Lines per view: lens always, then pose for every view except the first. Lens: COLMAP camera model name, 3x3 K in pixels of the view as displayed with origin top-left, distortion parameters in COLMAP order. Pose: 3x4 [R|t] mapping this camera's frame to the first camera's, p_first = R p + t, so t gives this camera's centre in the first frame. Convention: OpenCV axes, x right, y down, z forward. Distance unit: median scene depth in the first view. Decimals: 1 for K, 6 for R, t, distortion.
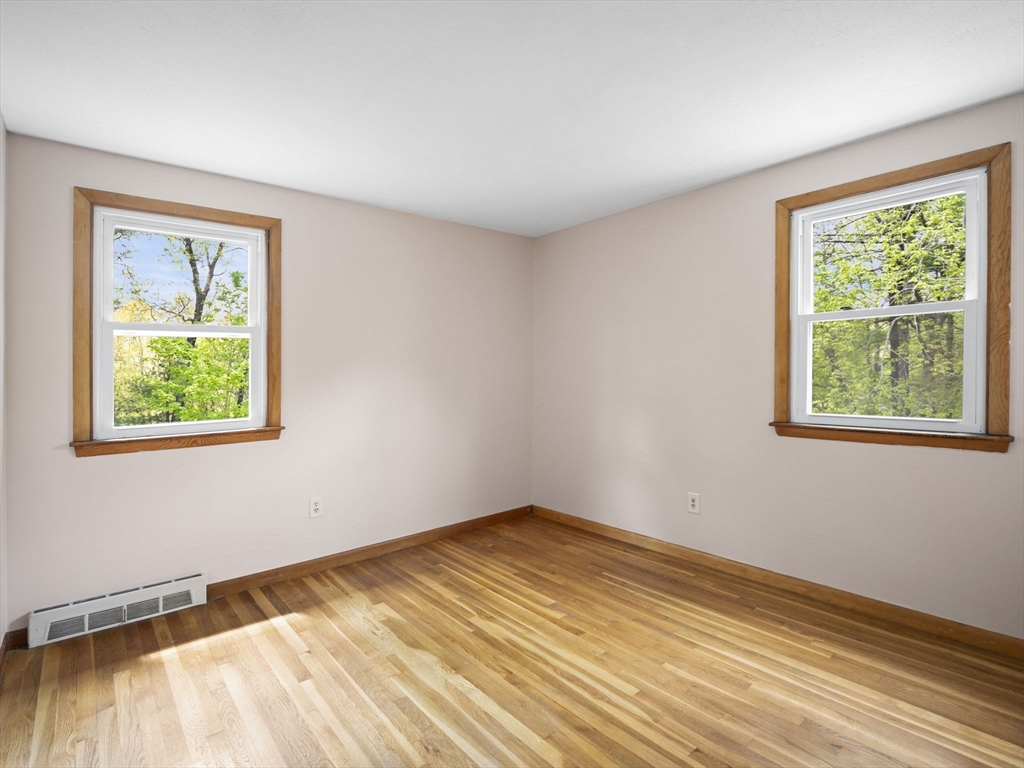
lens RADIAL K [[531.3, 0, 511.9], [0, 531.3, 365.3], [0, 0, 1]] dist [-0.001257, -0.000685]
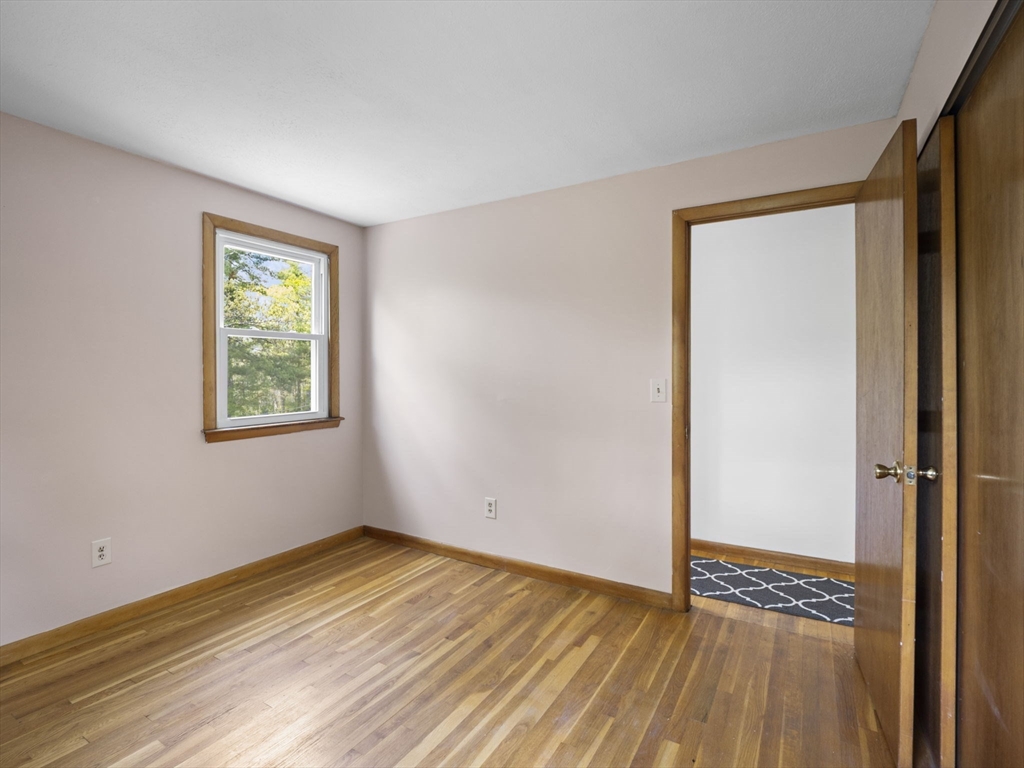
lens RADIAL K [[508.8, 0, 505.8], [0, 508.8, 378.6], [0, 0, 1]] dist [-0.004108, -0.000434]
pose [[-0.332211, 0.010402, 0.943148, -0.683101], [-0.001631, 0.999931, -0.011603, 0.021892], [-0.943204, -0.005393, -0.332171, 0.878806]]
